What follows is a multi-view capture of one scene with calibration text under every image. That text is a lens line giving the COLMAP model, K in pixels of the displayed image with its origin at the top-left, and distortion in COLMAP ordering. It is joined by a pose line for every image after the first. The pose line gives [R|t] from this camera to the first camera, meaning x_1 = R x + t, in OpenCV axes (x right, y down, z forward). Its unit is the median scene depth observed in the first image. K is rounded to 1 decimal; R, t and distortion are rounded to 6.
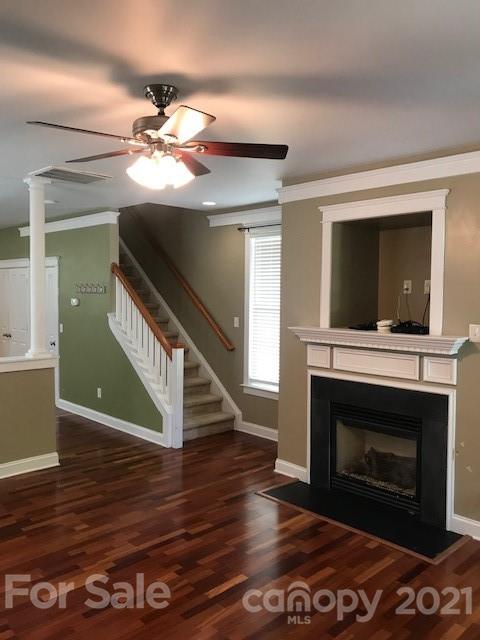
lens RADIAL K [[532.1, 0, 243.7], [0, 532.1, 320.6], [0, 0, 1]] dist [0.038255, -0.029898]
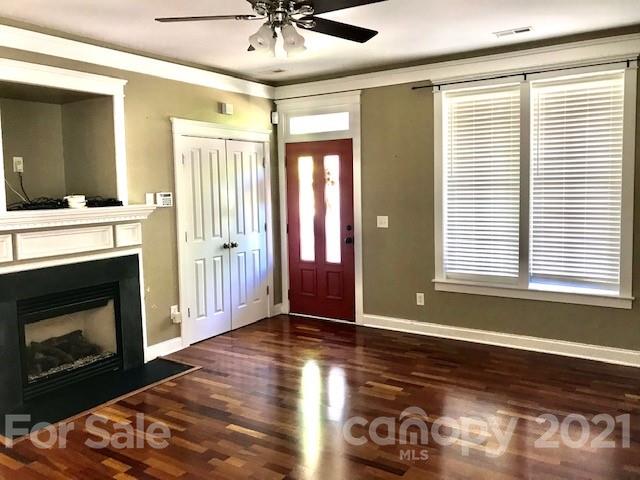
lens RADIAL K [[532.1, 0, 324.9], [0, 532.1, 235.9], [0, 0, 1]] dist [0.038255, -0.029898]
pose [[-0.225262, -0.099967, 0.969156, -0.752514], [0.072571, 0.990237, 0.119009, -0.011216], [-0.971592, 0.097141, -0.215808, 0.723595]]
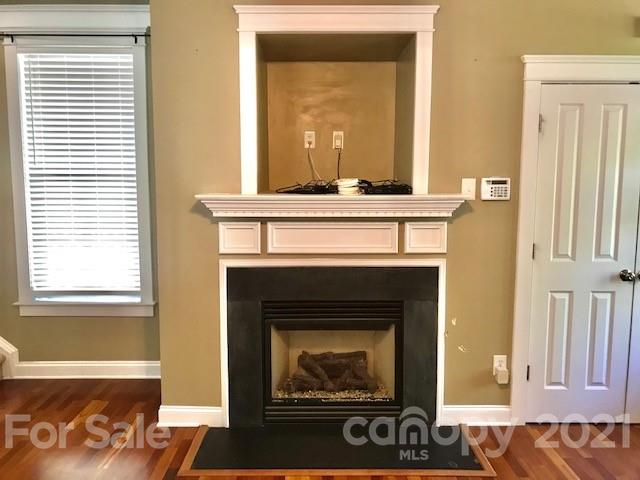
lens RADIAL K [[532.1, 0, 319.0], [0, 532.1, 234.7], [0, 0, 1]] dist [0.038255, -0.029898]
pose [[0.691348, -0.088008, 0.717142, -0.278528], [0.042834, 0.995800, 0.080912, 0.014357], [-0.721251, -0.025220, 0.692214, 0.484712]]
